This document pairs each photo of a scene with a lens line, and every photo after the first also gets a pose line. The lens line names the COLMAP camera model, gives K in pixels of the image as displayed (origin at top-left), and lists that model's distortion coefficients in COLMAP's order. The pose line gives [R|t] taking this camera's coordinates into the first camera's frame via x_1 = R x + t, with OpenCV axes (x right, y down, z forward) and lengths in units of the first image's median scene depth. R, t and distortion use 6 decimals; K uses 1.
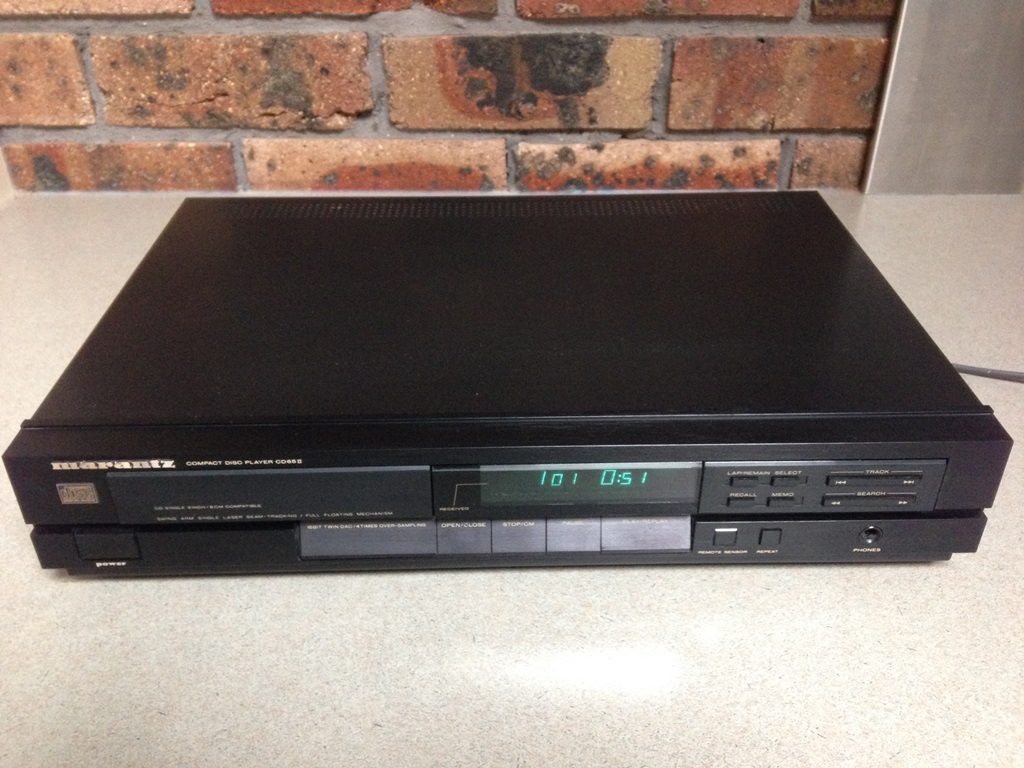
lens RADIAL K [[934.7, 0, 507.7], [0, 934.7, 387.4], [0, 0, 1]] dist [-0.034142, 0.000000]
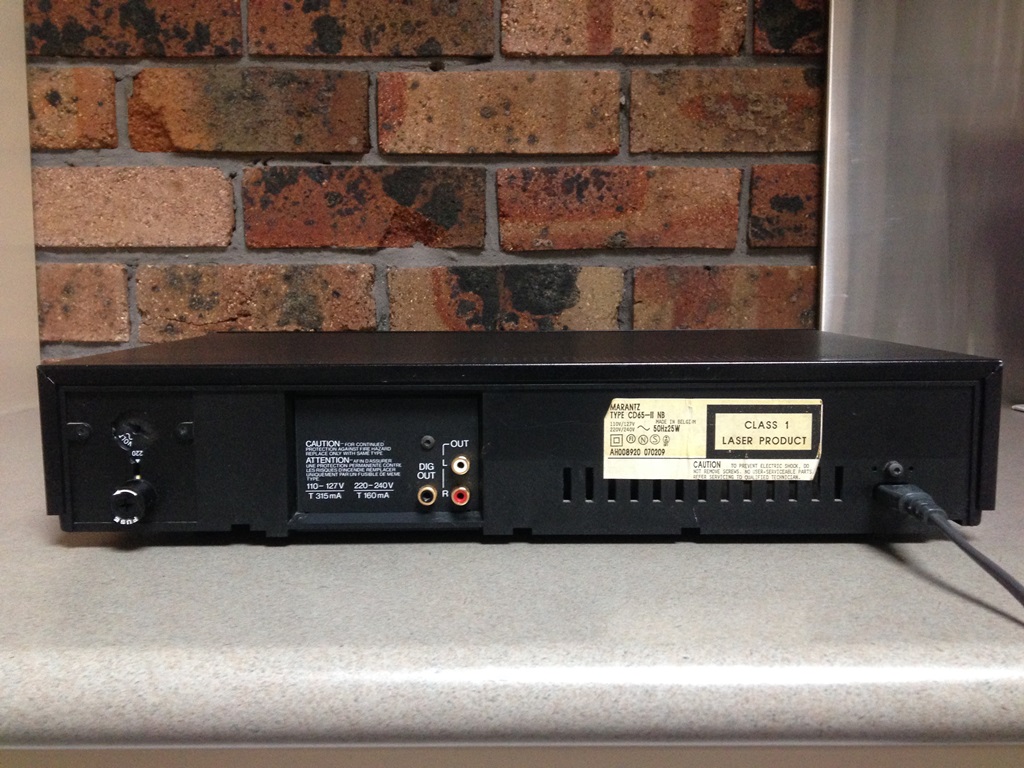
lens RADIAL K [[934.7, 0, 519.4], [0, 934.7, 386.9], [0, 0, 1]] dist [-0.034142, 0.000000]
pose [[0.999994, 0.000689, 0.003441, 0.029161], [0.000964, 0.888888, -0.458124, 0.299475], [-0.003374, 0.458124, 0.888882, 0.015464]]
